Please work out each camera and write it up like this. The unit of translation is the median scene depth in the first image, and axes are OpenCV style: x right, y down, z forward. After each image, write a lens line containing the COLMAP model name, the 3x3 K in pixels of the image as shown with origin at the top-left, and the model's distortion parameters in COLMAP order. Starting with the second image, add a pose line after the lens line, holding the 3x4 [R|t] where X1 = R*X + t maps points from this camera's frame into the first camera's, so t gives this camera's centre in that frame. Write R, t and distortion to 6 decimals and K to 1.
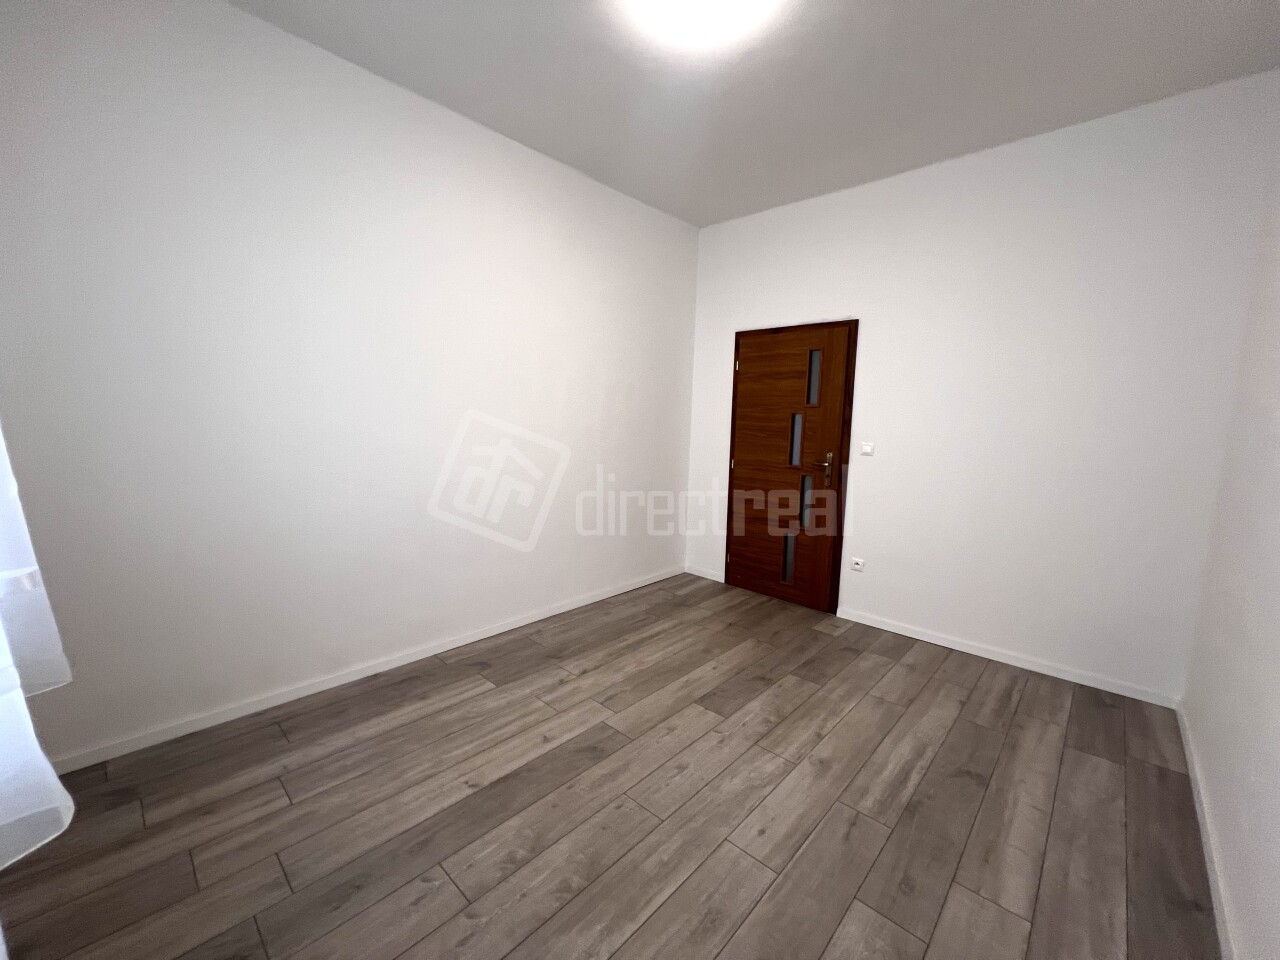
lens RADIAL K [[517.2, 0, 640.0], [0, 517.2, 480.0], [0, 0, 1]] dist [0.000525, -0.000041]
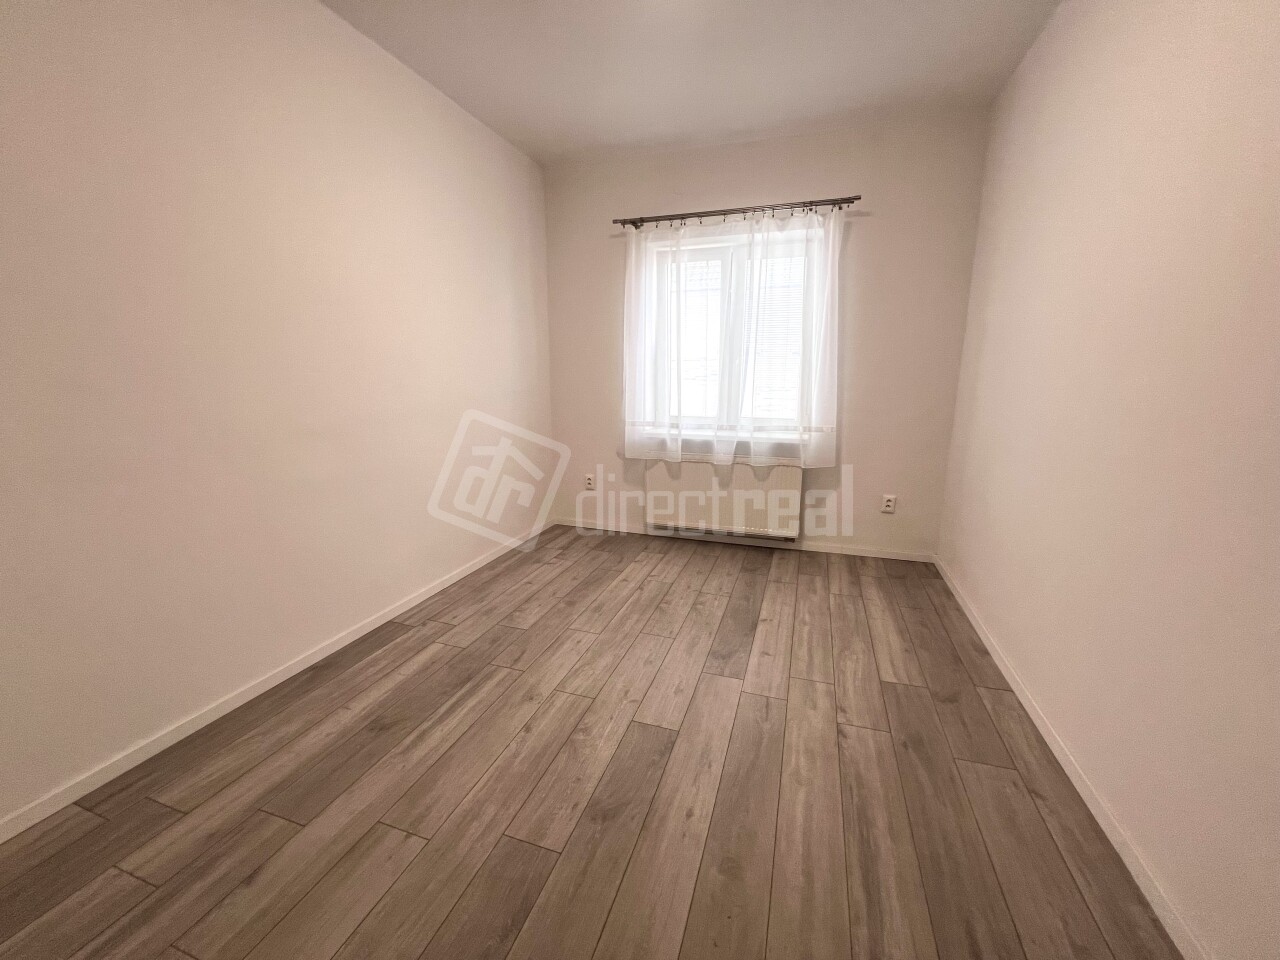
lens RADIAL K [[517.2, 0, 640.0], [0, 517.2, 480.0], [0, 0, 1]] dist [0.000525, -0.000041]
pose [[-0.911315, 0.055430, -0.407961, 0.533543], [-0.072730, 0.953638, 0.292037, -0.188746], [0.405234, 0.295808, -0.865033, 1.801203]]
